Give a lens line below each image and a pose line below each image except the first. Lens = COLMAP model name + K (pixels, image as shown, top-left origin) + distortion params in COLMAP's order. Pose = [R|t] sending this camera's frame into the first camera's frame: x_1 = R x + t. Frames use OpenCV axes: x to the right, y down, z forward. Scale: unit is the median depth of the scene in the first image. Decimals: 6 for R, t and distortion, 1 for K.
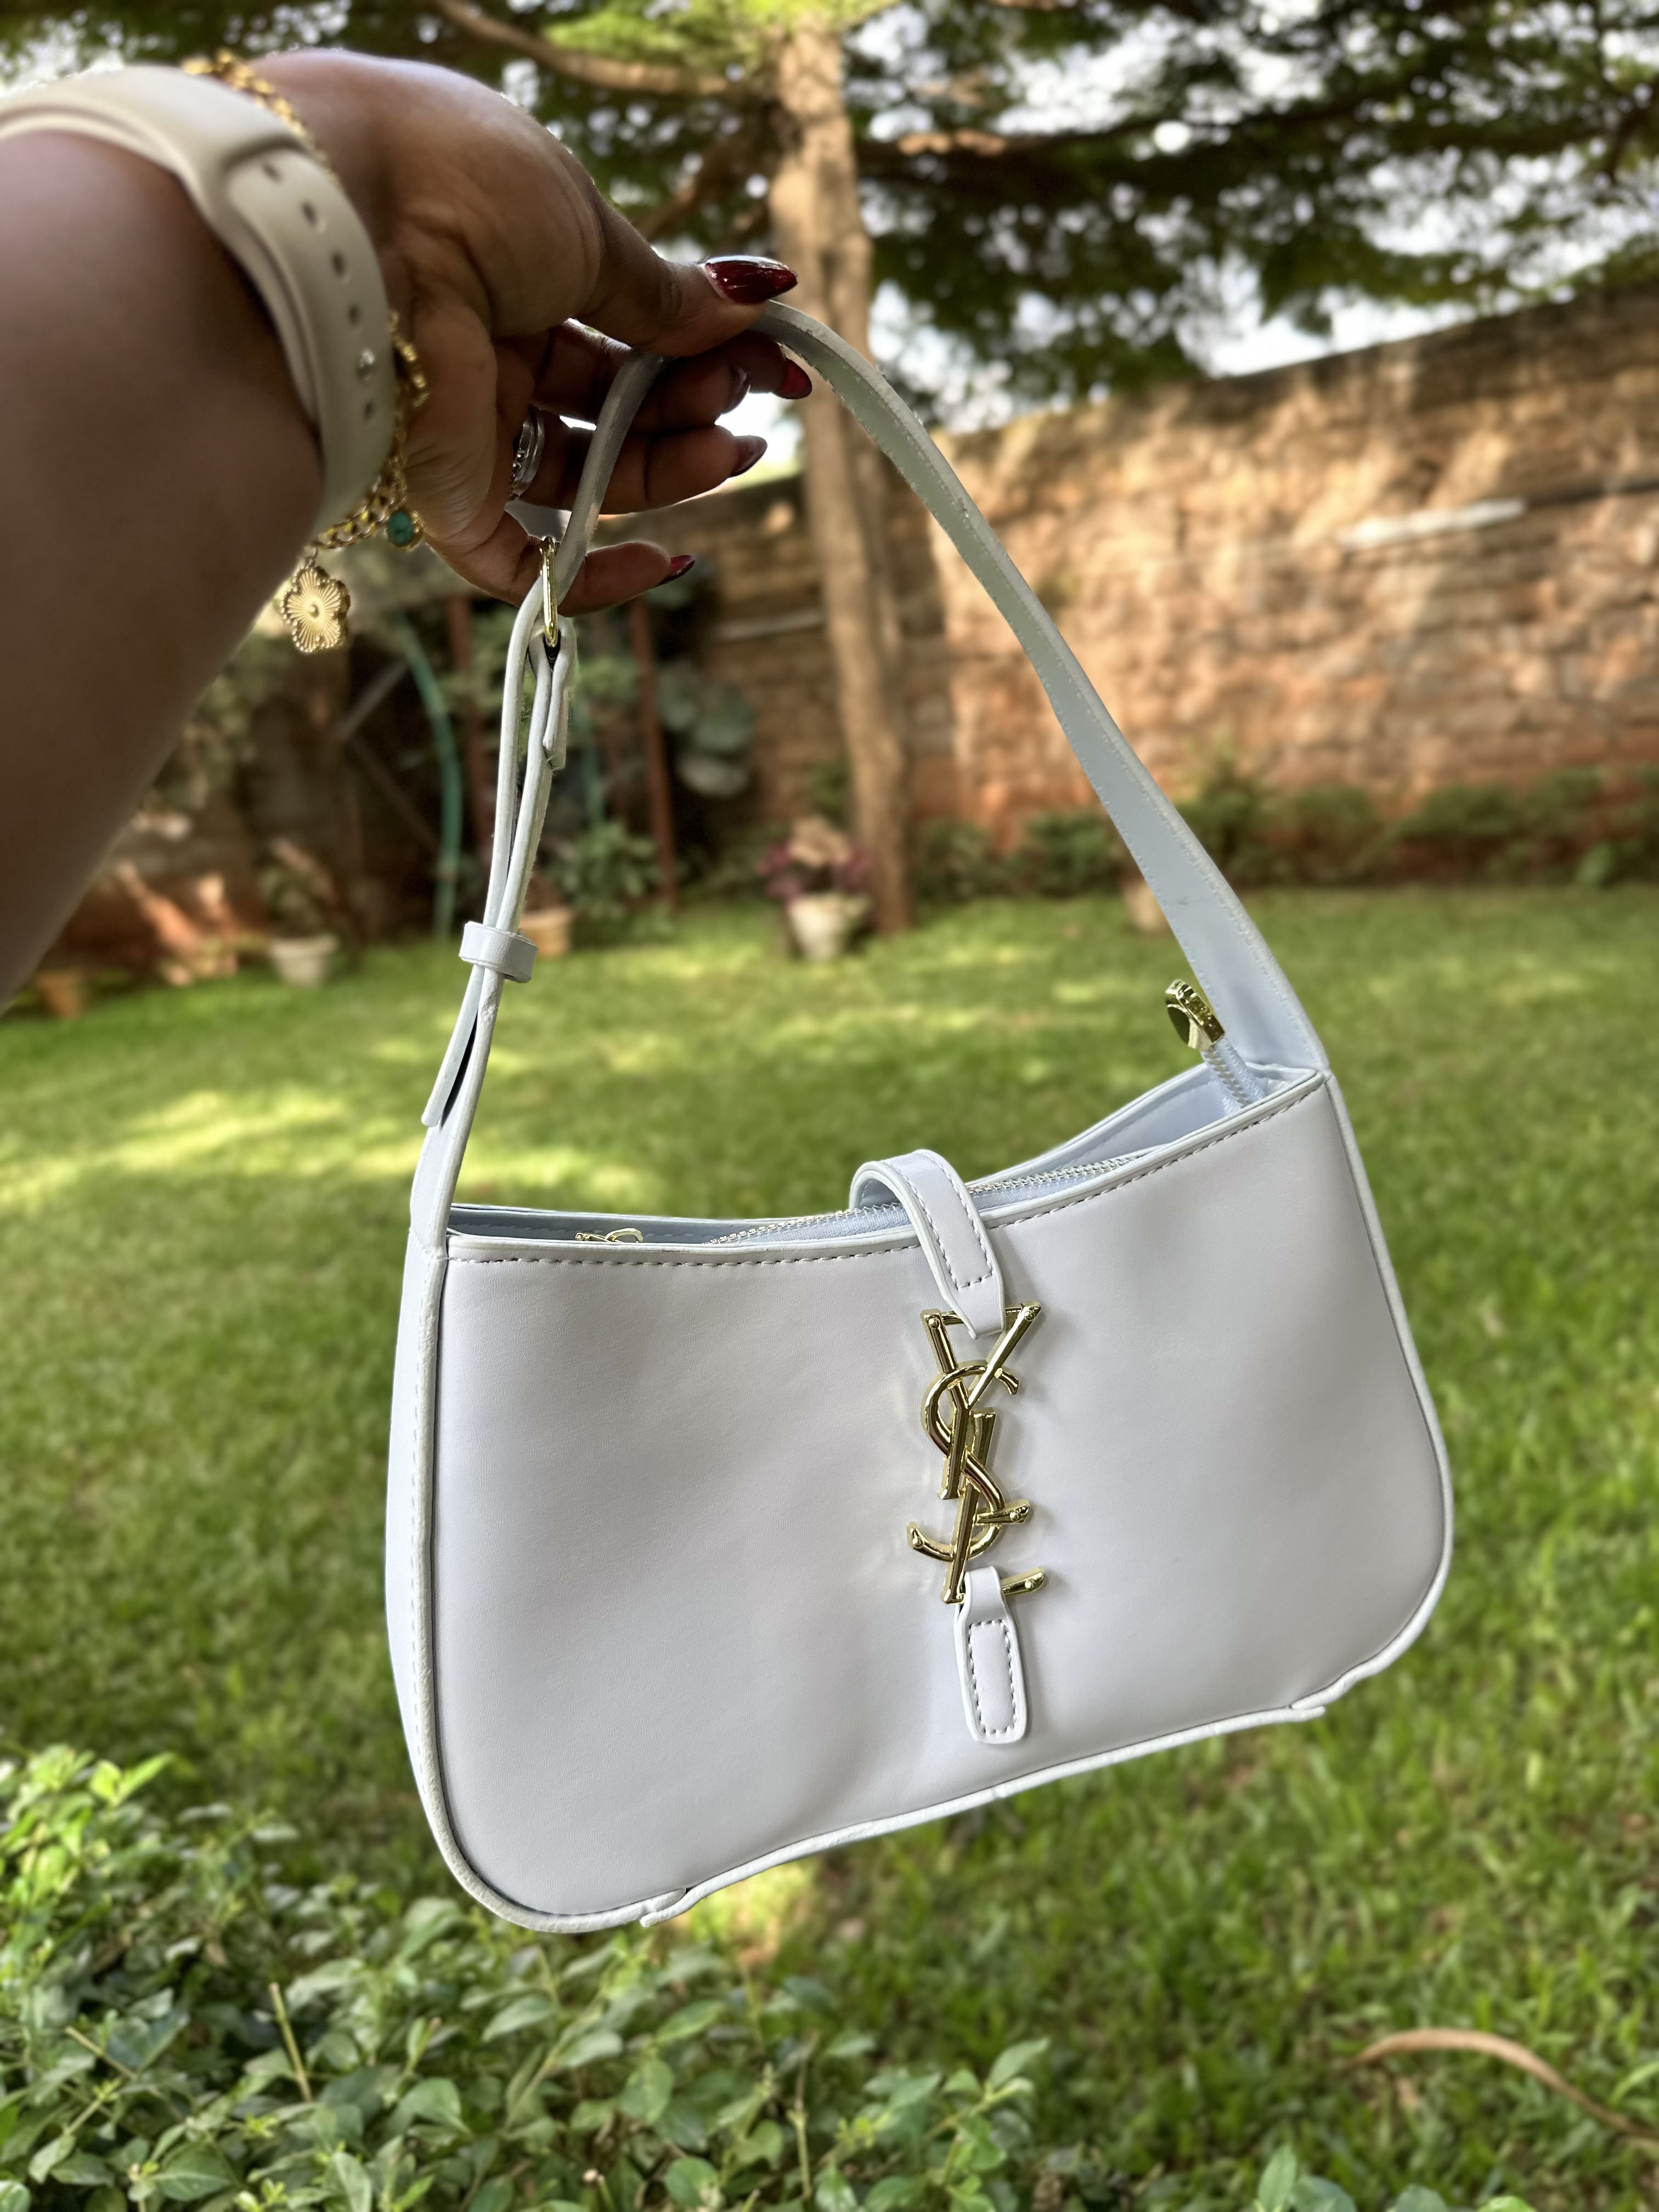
lens RADIAL K [[1581.4, 0, 839.4], [0, 1581.4, 1106.6], [0, 0, 1]] dist [-0.006579, -0.000701]
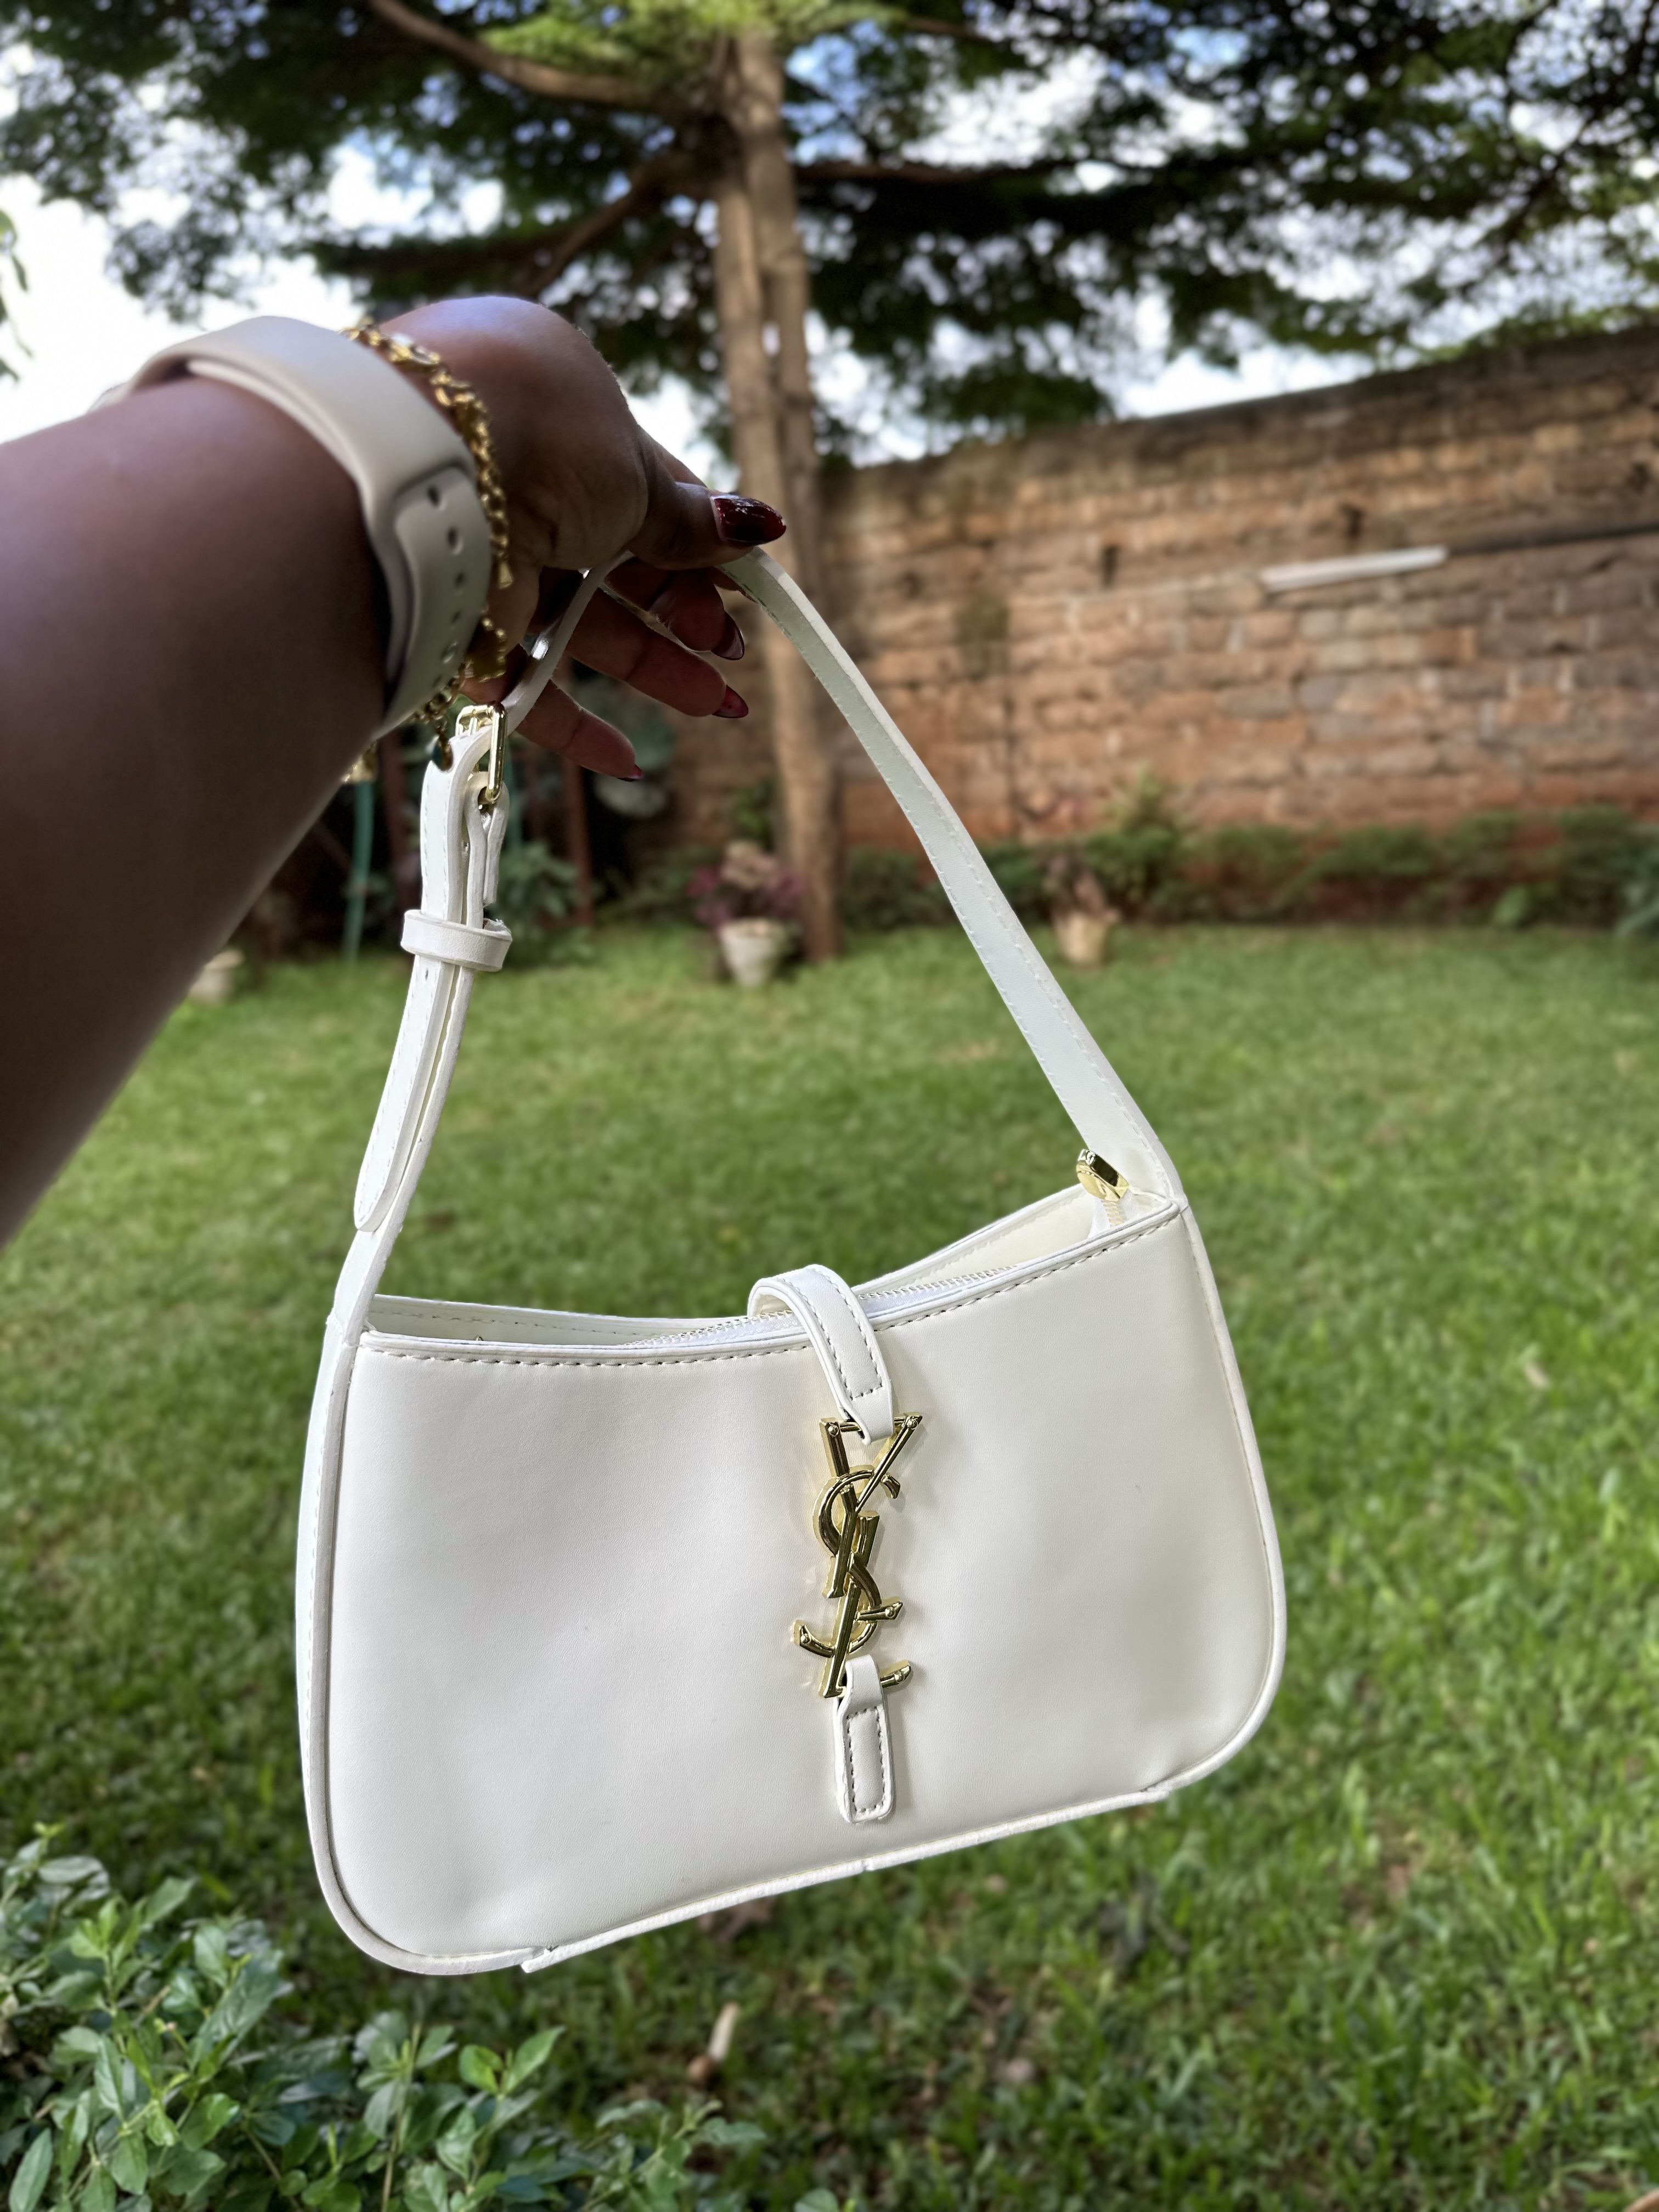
lens RADIAL K [[1577.6, 0, 829.5], [0, 1577.6, 1106.0], [0, 0, 1]] dist [-0.002334, -0.003869]
pose [[0.997206, 0.013285, 0.073508, -0.102232], [-0.012127, 0.999795, -0.016185, -0.008183], [-0.073708, 0.015248, 0.997163, 0.059925]]
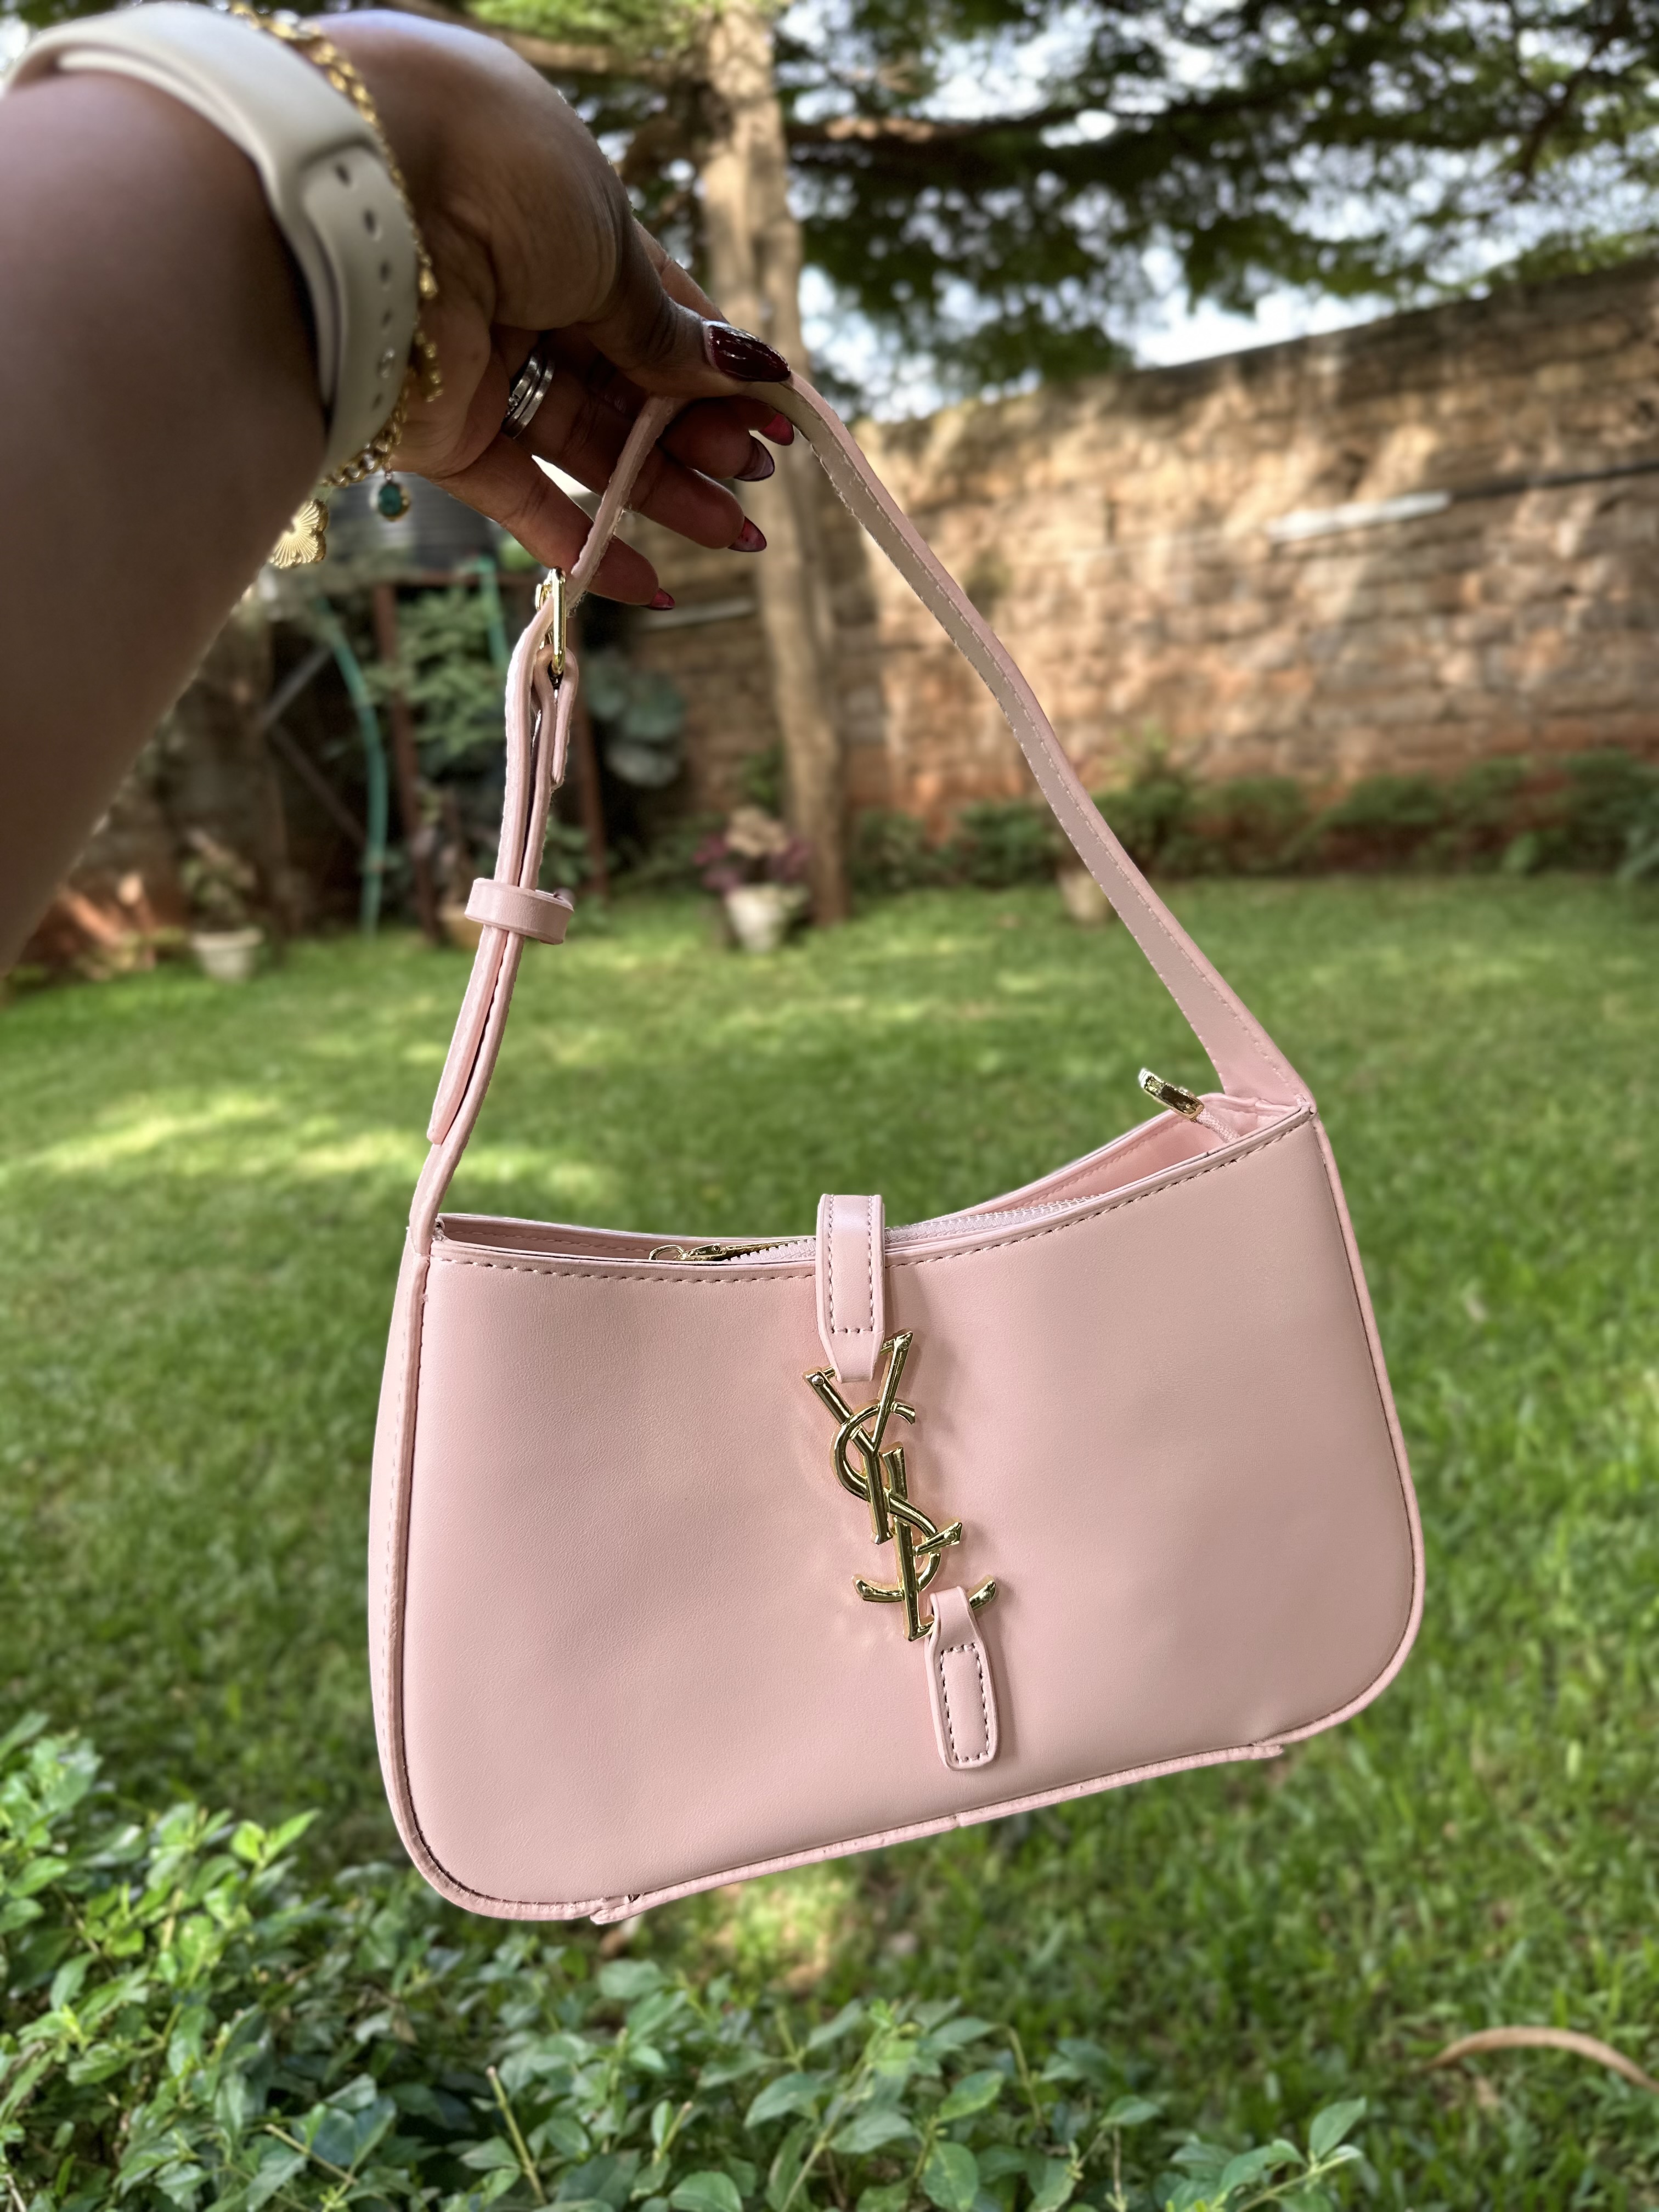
lens RADIAL K [[1577.6, 0, 829.5], [0, 1577.6, 1106.0], [0, 0, 1]] dist [-0.002334, -0.003869]
pose [[0.998840, -0.009737, 0.047158, -0.046310], [0.009474, 0.999938, 0.005808, -0.001726], [-0.047212, -0.005355, 0.998871, 0.017706]]
